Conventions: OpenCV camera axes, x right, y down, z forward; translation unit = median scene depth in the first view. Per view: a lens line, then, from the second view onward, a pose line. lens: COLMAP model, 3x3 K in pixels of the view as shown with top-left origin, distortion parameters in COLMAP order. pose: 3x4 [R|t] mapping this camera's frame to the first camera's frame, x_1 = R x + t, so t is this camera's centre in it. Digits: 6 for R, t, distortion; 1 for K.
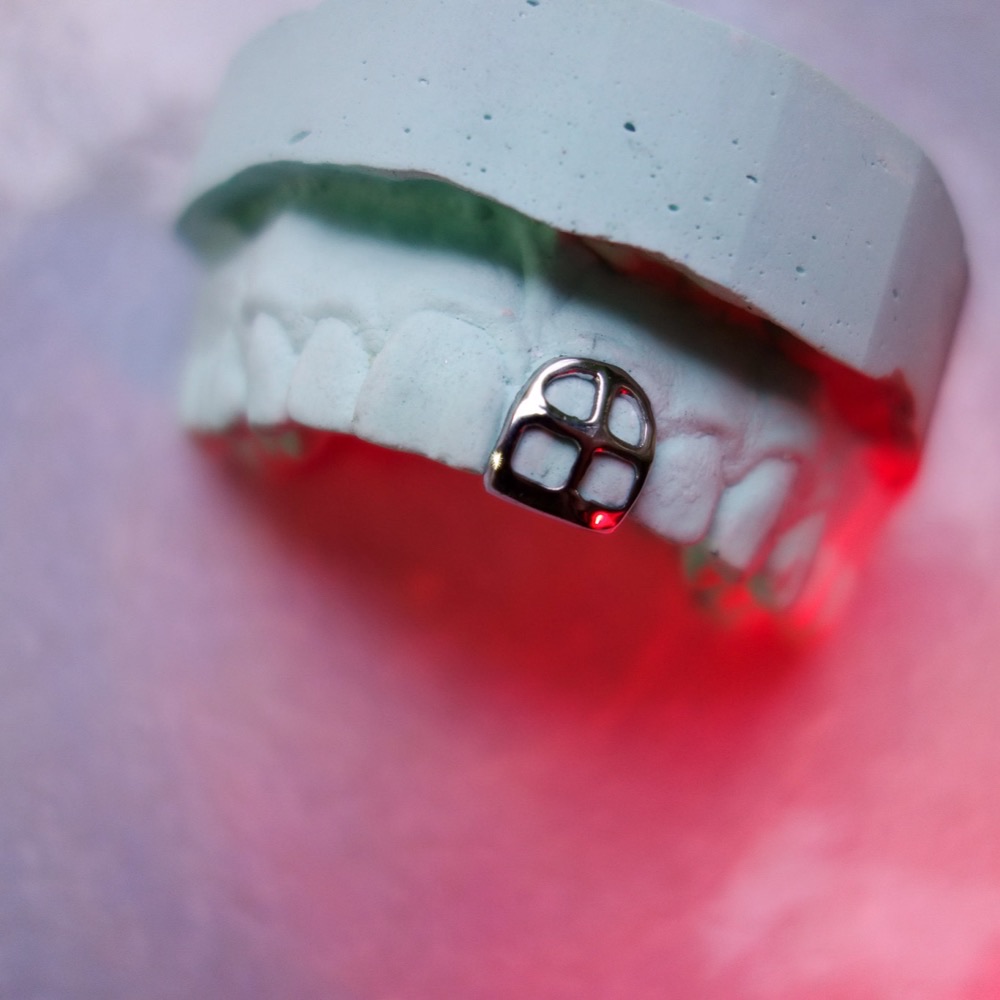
lens RADIAL K [[1124.8, 0, 501.4], [0, 1124.8, 496.8], [0, 0, 1]] dist [0.055743, 0.000000]
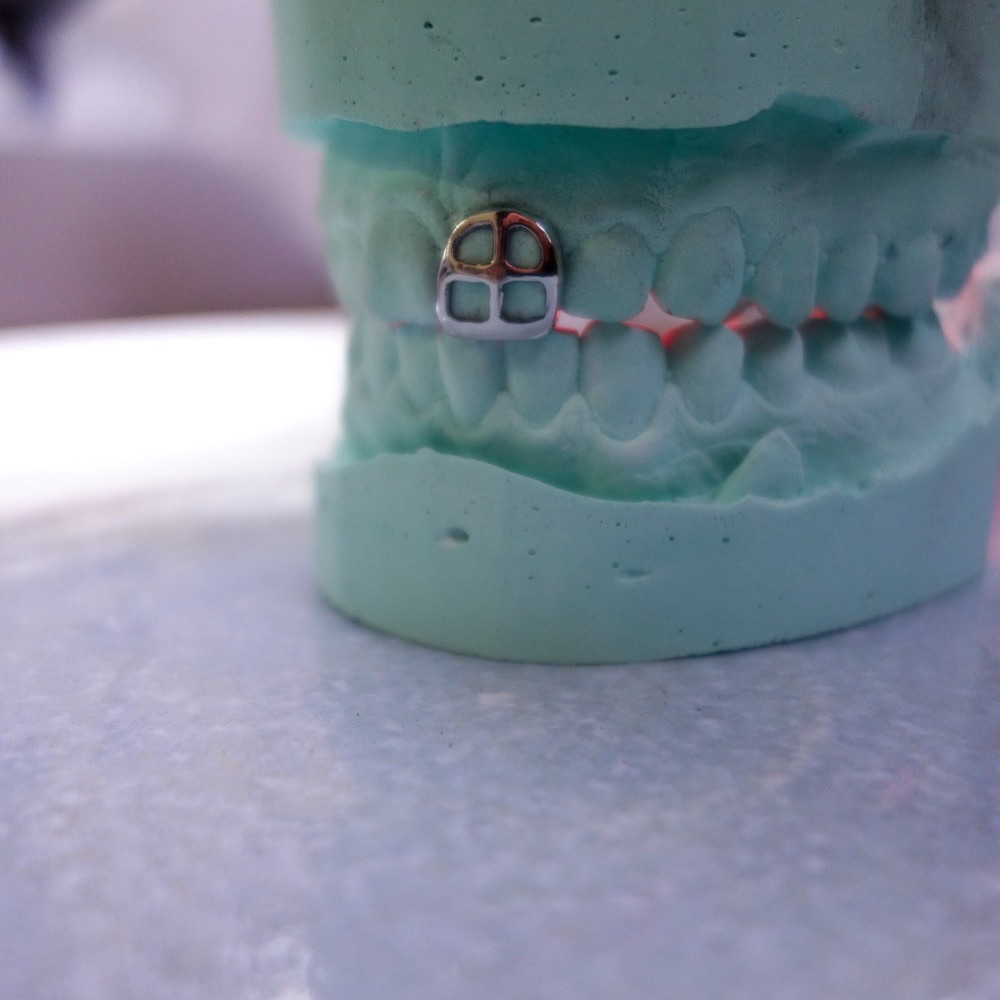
lens RADIAL K [[1124.8, 0, 500.7], [0, 1124.8, 498.9], [0, 0, 1]] dist [0.055743, 0.000000]
pose [[0.827671, -0.194206, -0.526540, 0.702715], [0.333878, 0.924517, 0.183831, -0.052041], [0.451094, -0.327951, 0.830037, -0.145595]]
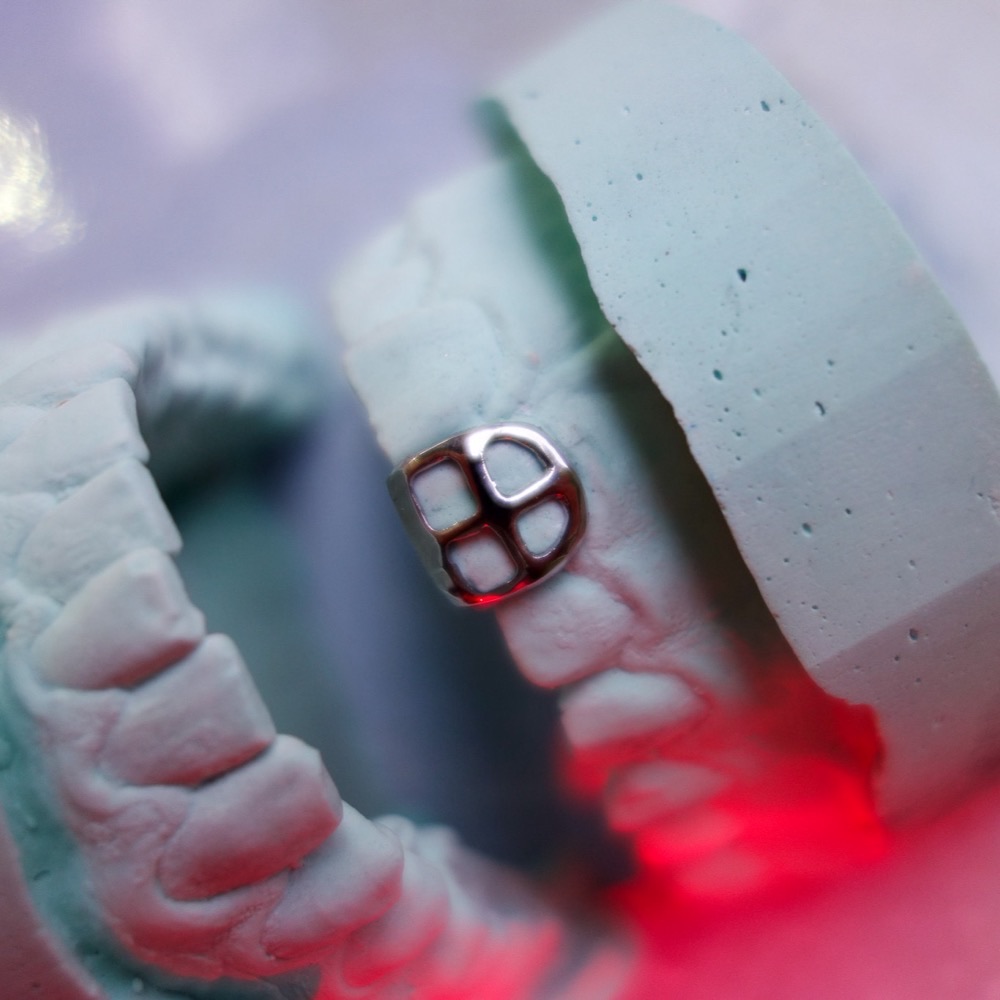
lens RADIAL K [[1124.8, 0, 495.9], [0, 1124.8, 502.4], [0, 0, 1]] dist [0.055743, 0.000000]
pose [[0.704999, 0.650251, -0.283106, 0.333419], [-0.646856, 0.753233, 0.119240, -0.167960], [0.290781, 0.099064, 0.951647, 0.116039]]
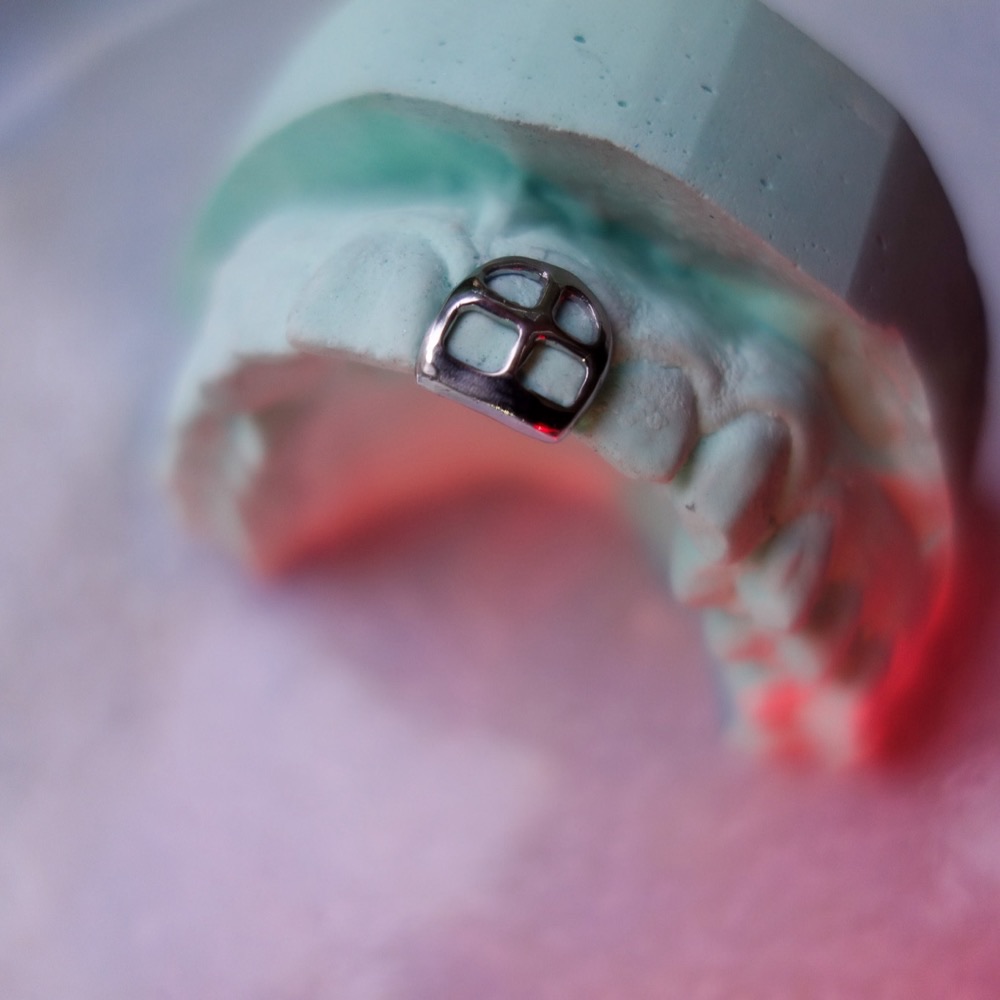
lens RADIAL K [[1124.8, 0, 499.7], [0, 1124.8, 501.2], [0, 0, 1]] dist [0.055743, 0.000000]
pose [[0.995897, 0.014133, -0.089381, 0.134187], [-0.043976, 0.938841, -0.341532, 0.388255], [0.079088, 0.344061, 0.935610, 0.192729]]
